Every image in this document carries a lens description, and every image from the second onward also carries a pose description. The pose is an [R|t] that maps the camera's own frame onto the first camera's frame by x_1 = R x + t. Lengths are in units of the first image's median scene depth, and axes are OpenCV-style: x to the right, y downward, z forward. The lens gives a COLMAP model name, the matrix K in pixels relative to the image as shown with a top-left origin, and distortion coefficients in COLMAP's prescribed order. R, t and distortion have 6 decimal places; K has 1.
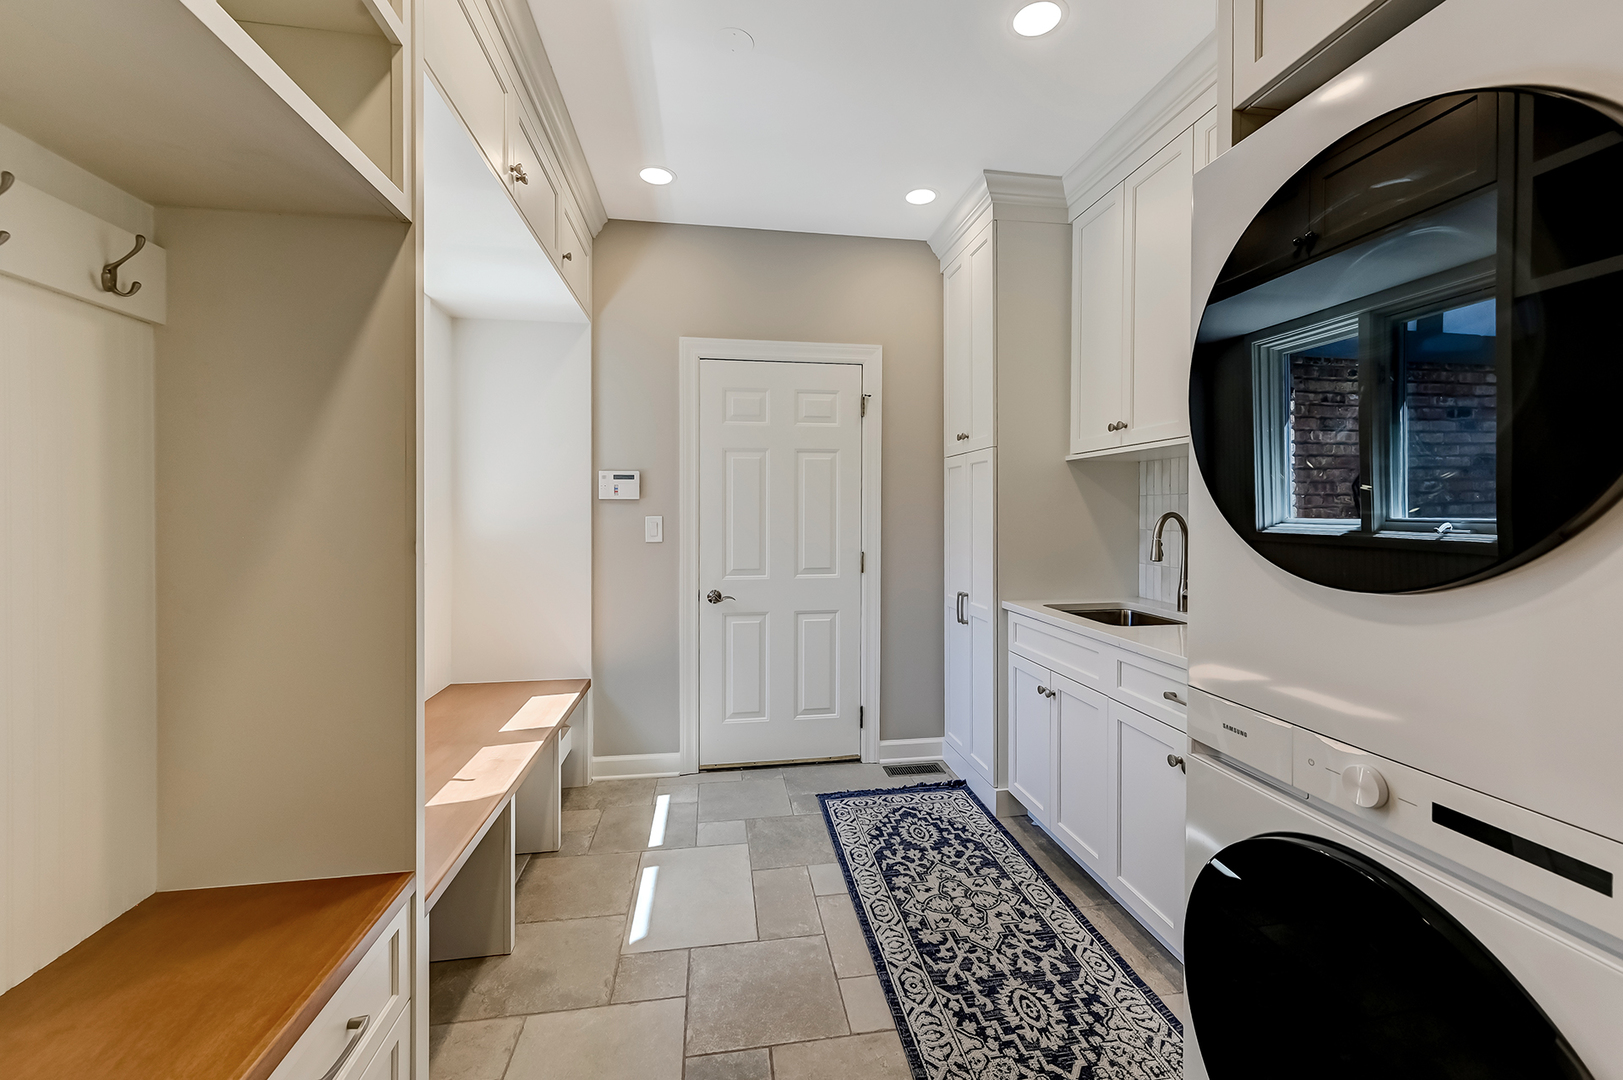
lens RADIAL K [[679.6, 0, 835.2], [0, 679.6, 514.0], [0, 0, 1]] dist [0.000379, 0.000083]
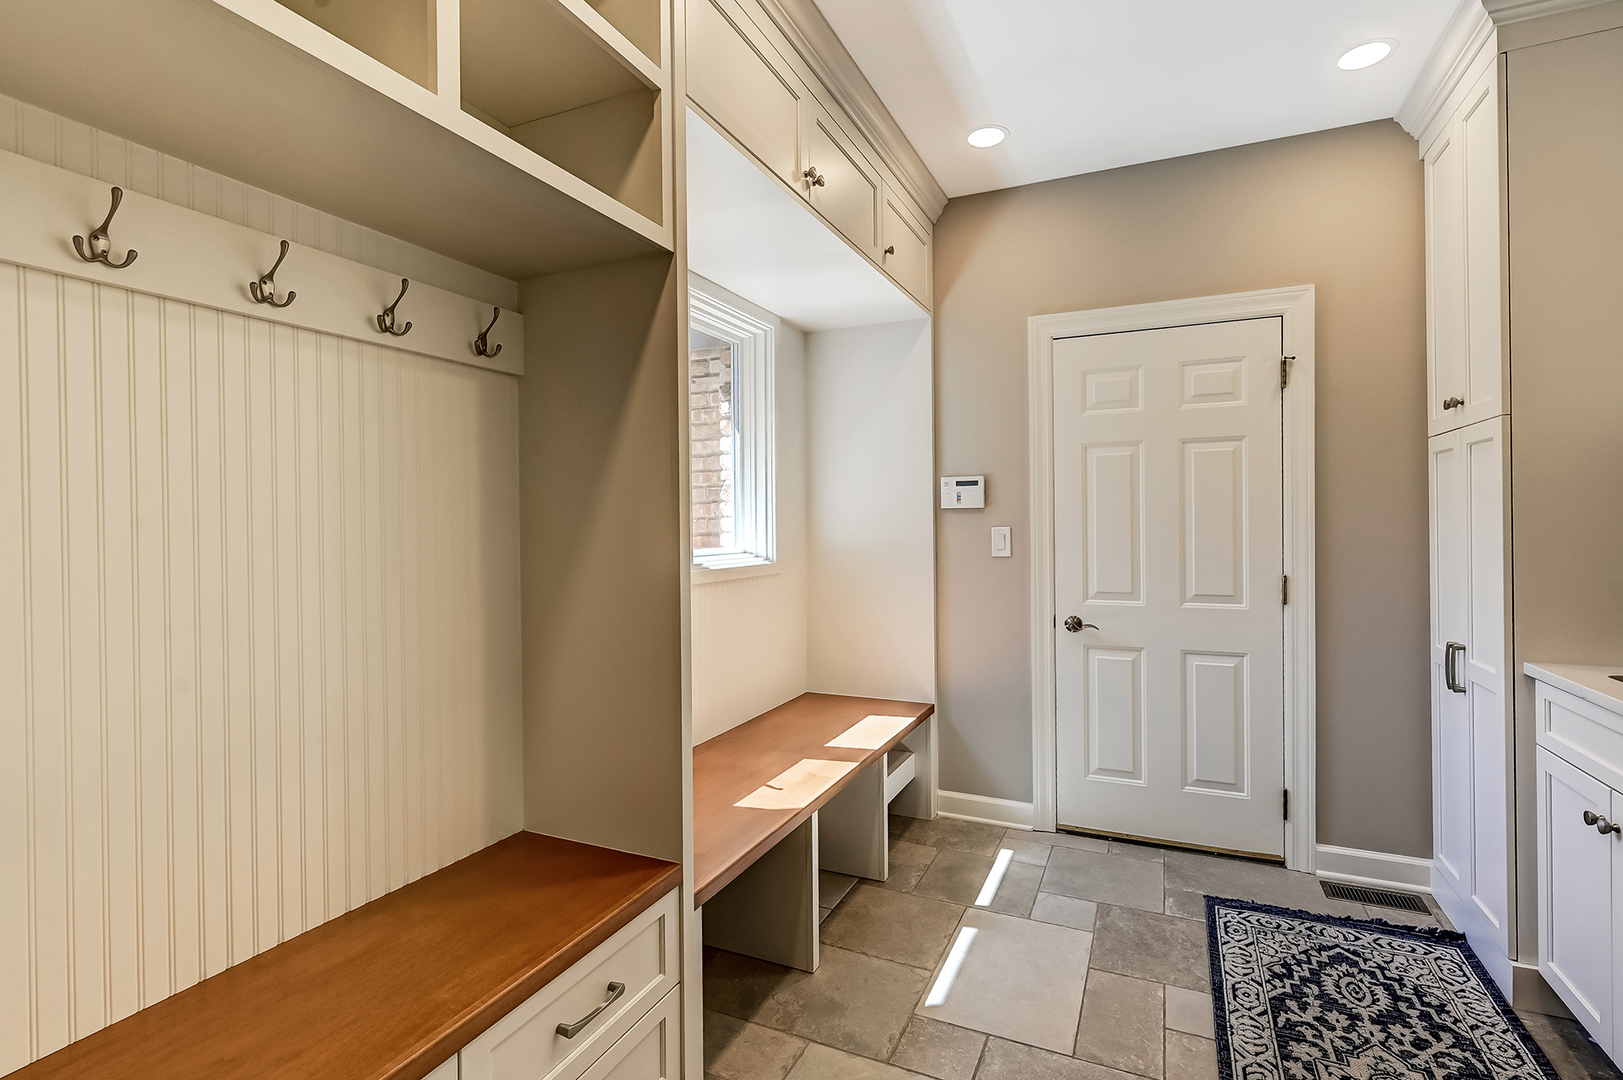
lens RADIAL K [[769.0, 0, 814.4], [0, 769.0, 524.0], [0, 0, 1]] dist [-0.001786, 0.000114]
pose [[0.827950, -0.004515, -0.560783, 0.103934], [0.004975, 0.999987, -0.000707, -0.001154], [0.560780, -0.002205, 0.827962, 0.057100]]
